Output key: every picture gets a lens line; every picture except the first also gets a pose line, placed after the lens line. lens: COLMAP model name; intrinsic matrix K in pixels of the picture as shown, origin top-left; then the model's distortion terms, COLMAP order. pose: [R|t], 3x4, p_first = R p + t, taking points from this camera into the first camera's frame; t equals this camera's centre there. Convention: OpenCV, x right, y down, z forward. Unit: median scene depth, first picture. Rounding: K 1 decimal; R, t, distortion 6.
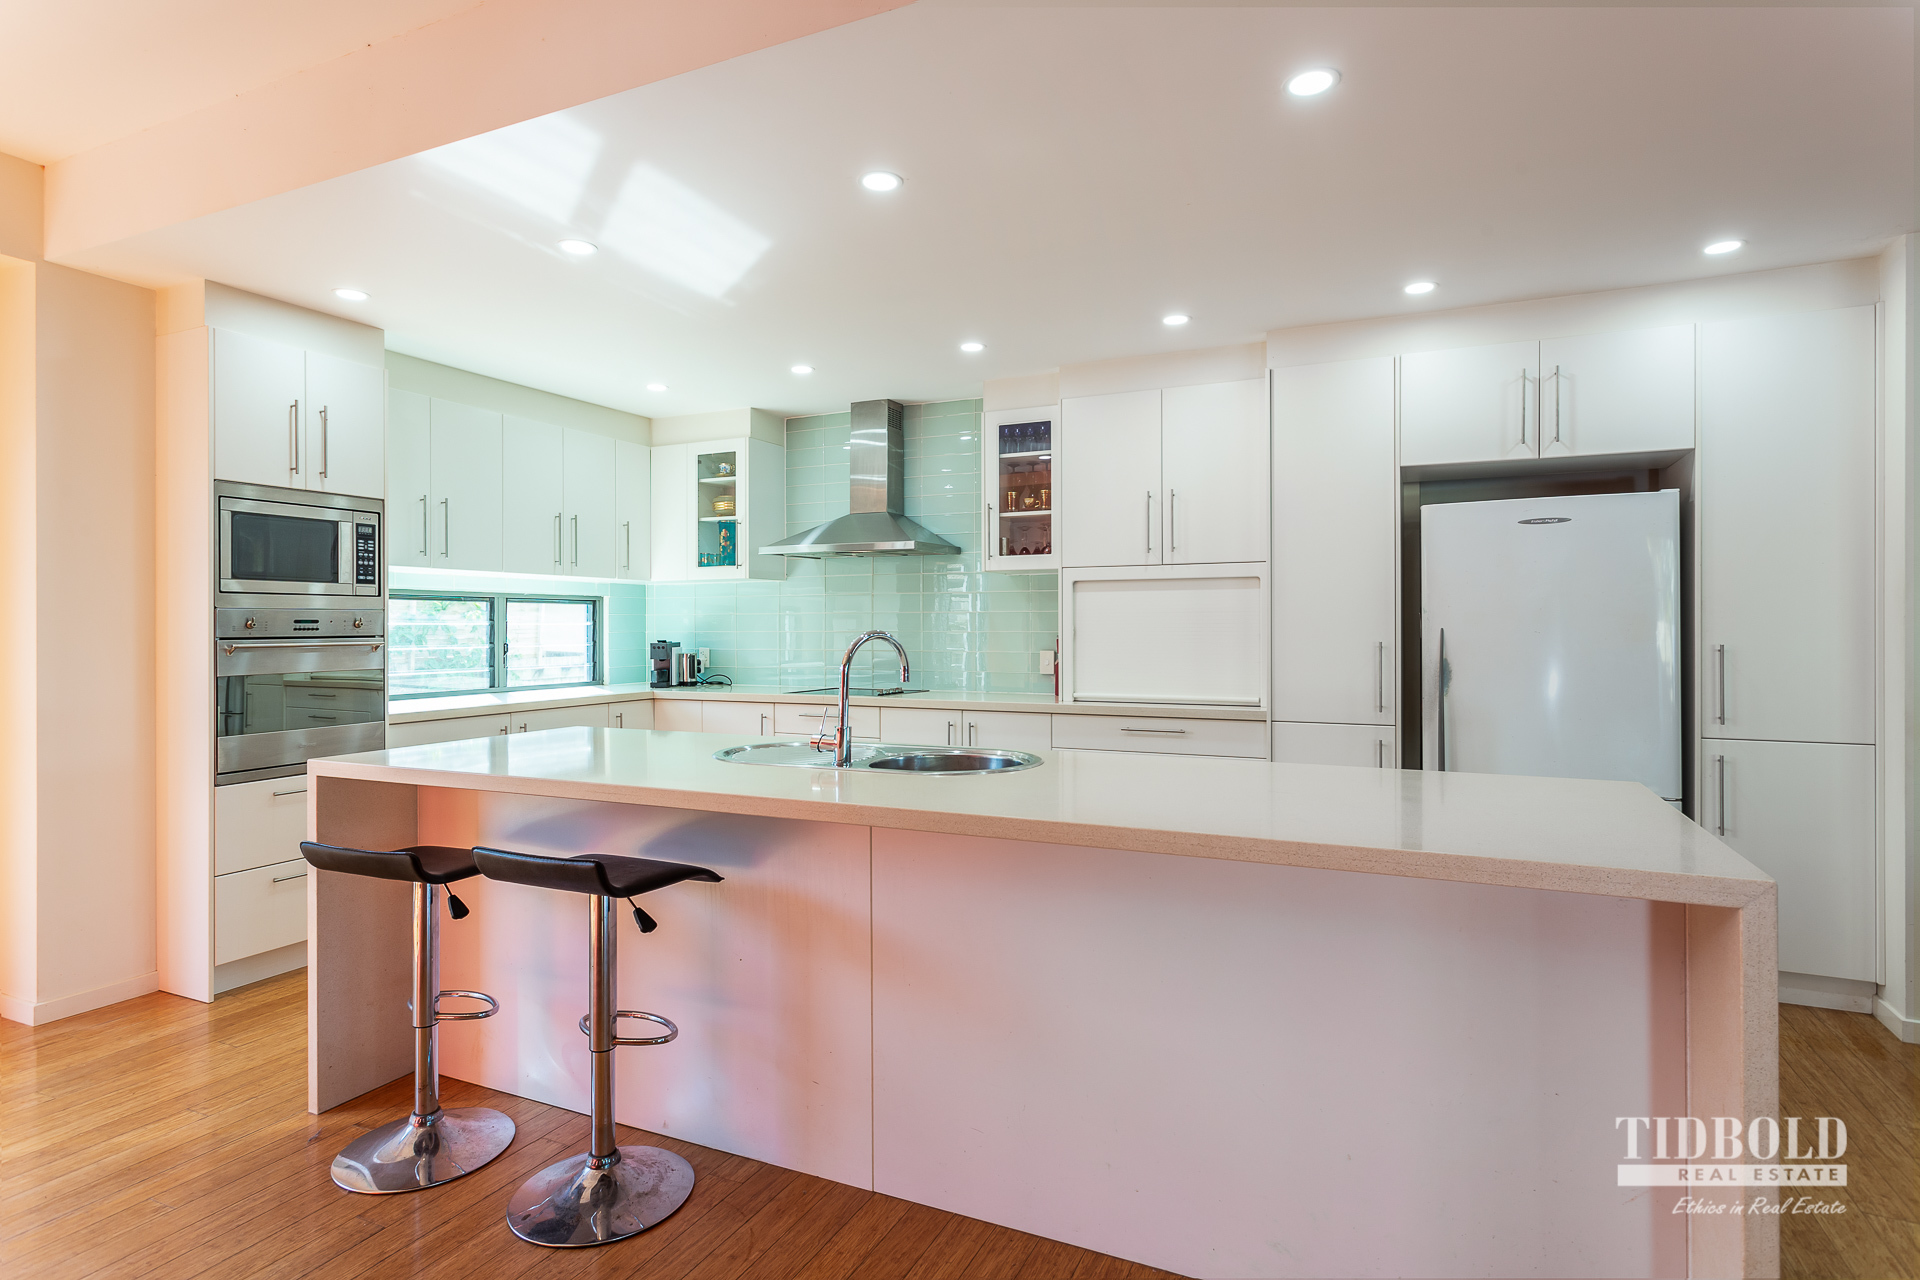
lens RADIAL K [[992.1, 0, 963.7], [0, 992.1, 629.2], [0, 0, 1]] dist [0.002625, 0.000180]
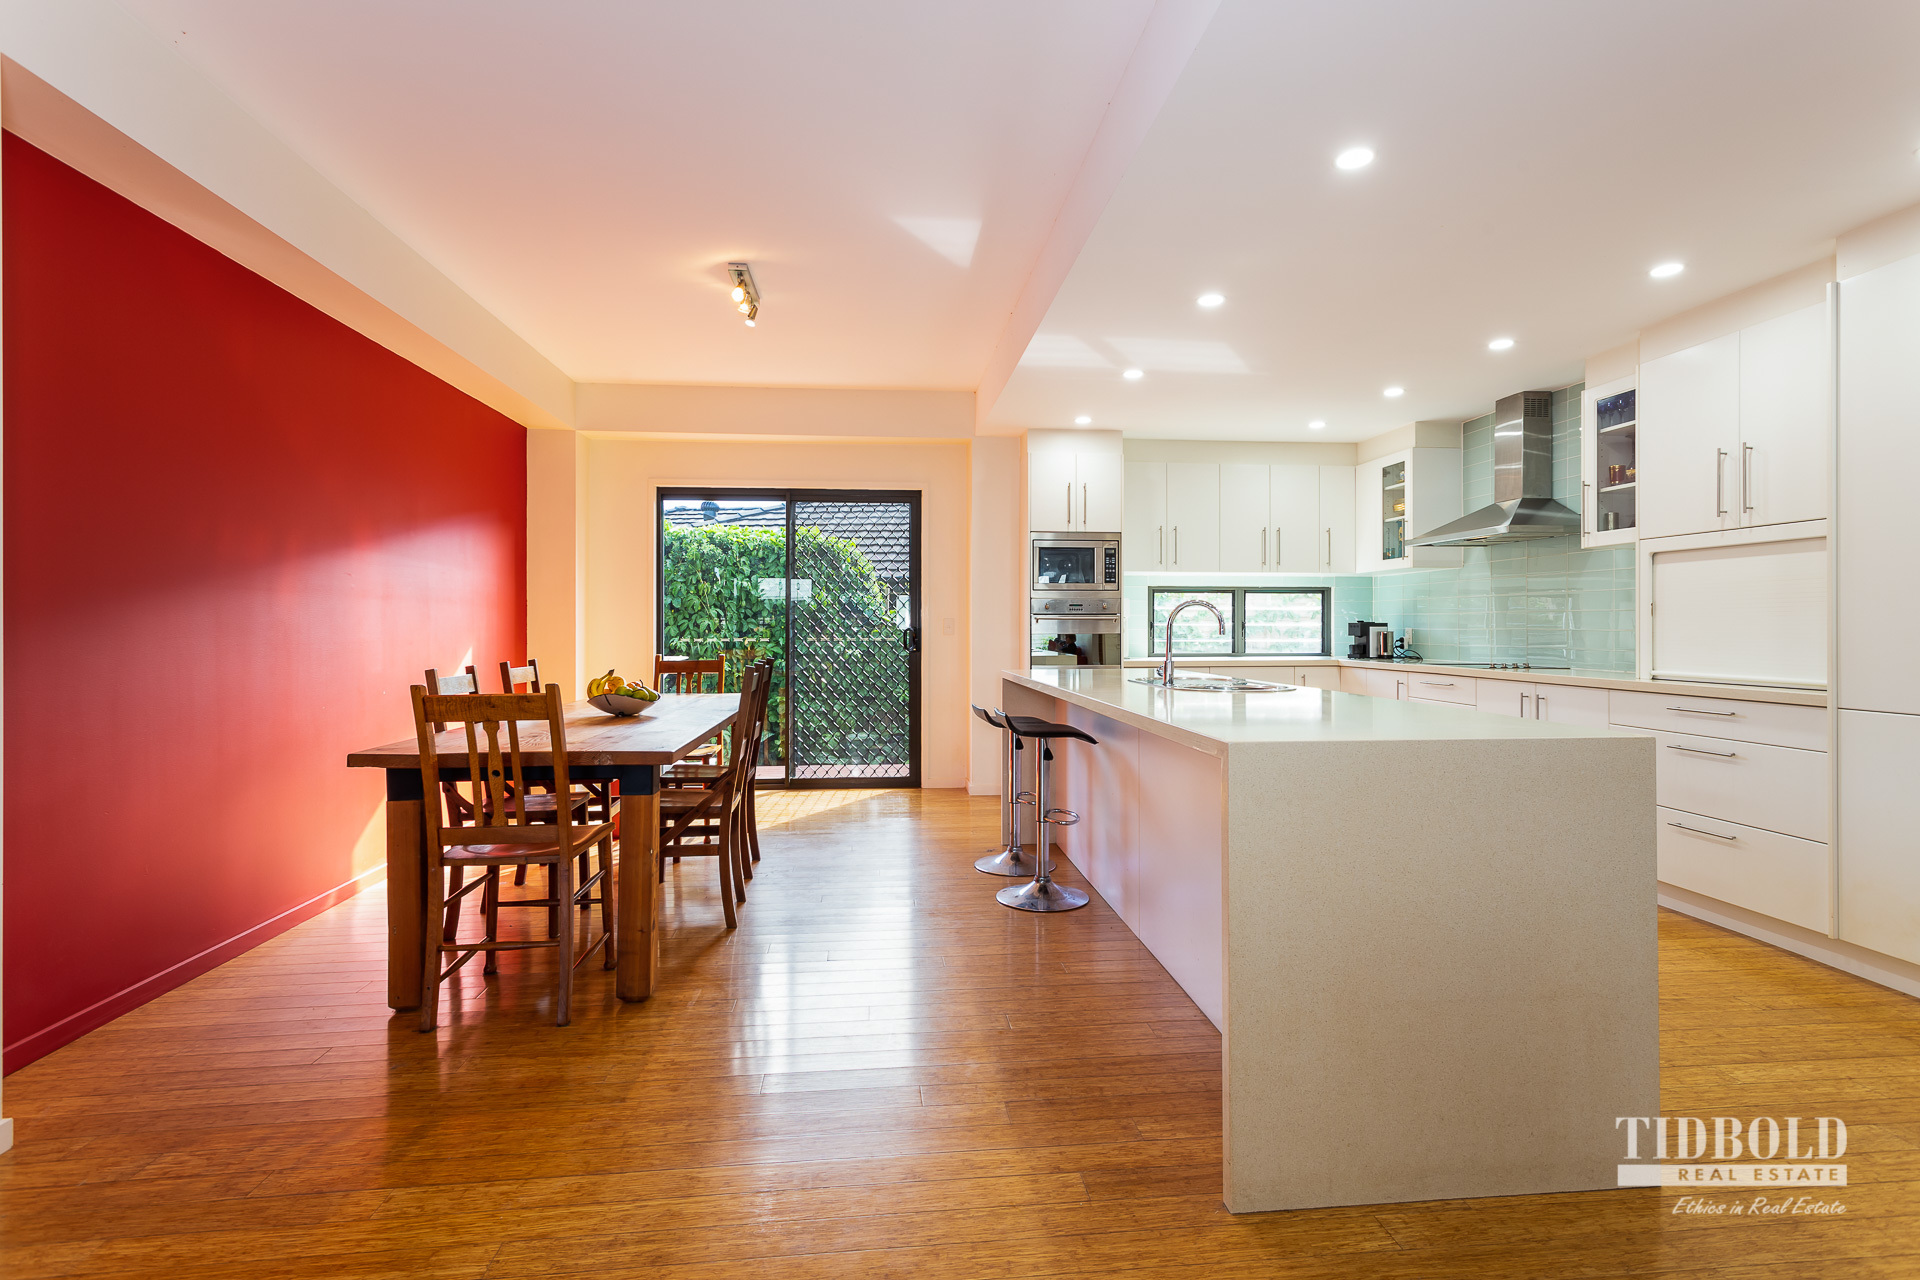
lens RADIAL K [[910.4, 0, 959.4], [0, 910.4, 632.3], [0, 0, 1]] dist [0.000131, -0.000054]
pose [[0.514707, 0.009293, -0.857316, 0.447171], [-0.003548, 0.999956, 0.008709, 0.019024], [0.857359, -0.001441, 0.514717, -0.016260]]
